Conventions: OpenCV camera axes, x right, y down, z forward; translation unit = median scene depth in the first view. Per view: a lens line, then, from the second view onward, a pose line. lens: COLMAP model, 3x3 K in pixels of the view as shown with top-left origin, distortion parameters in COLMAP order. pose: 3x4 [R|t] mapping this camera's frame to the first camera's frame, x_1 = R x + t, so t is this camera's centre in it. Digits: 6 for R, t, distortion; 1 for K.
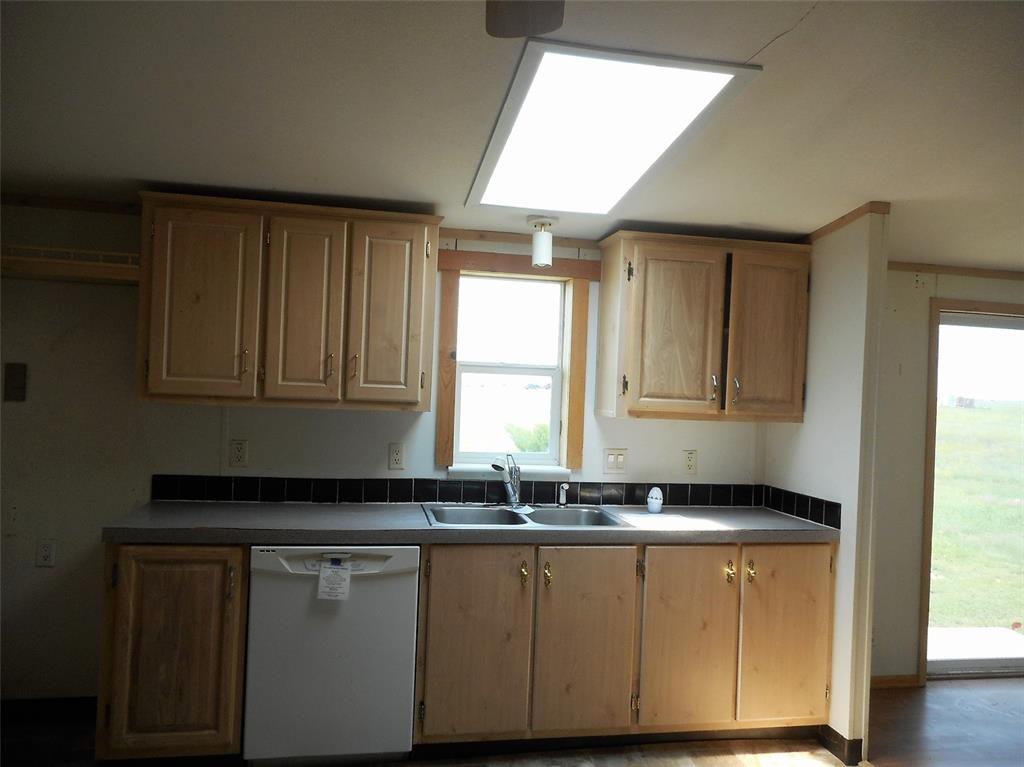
lens RADIAL K [[772.0, 0, 512.0], [0, 772.0, 383.5], [0, 0, 1]] dist [0.001706, 0.002938]
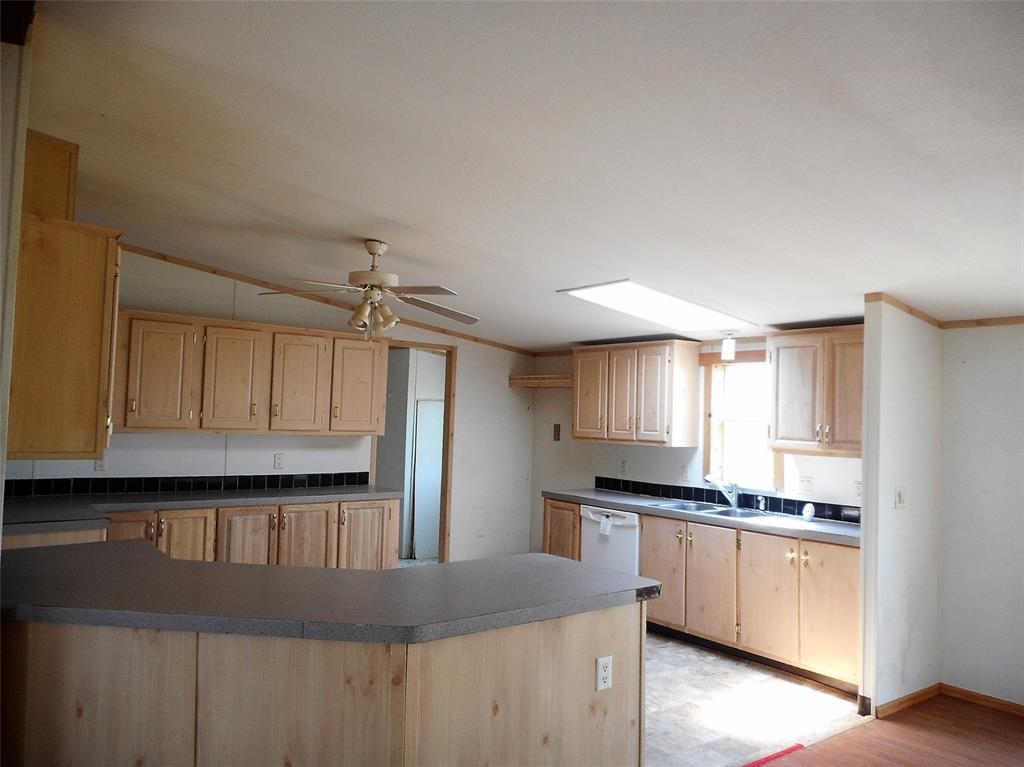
lens RADIAL K [[772.0, 0, 512.0], [0, 772.0, 383.5], [0, 0, 1]] dist [0.001706, 0.002938]
pose [[0.448925, -0.065136, -0.891192, 1.384156], [-0.012790, 0.996769, -0.079295, 0.037614], [0.893478, 0.046996, 0.446642, -0.158836]]
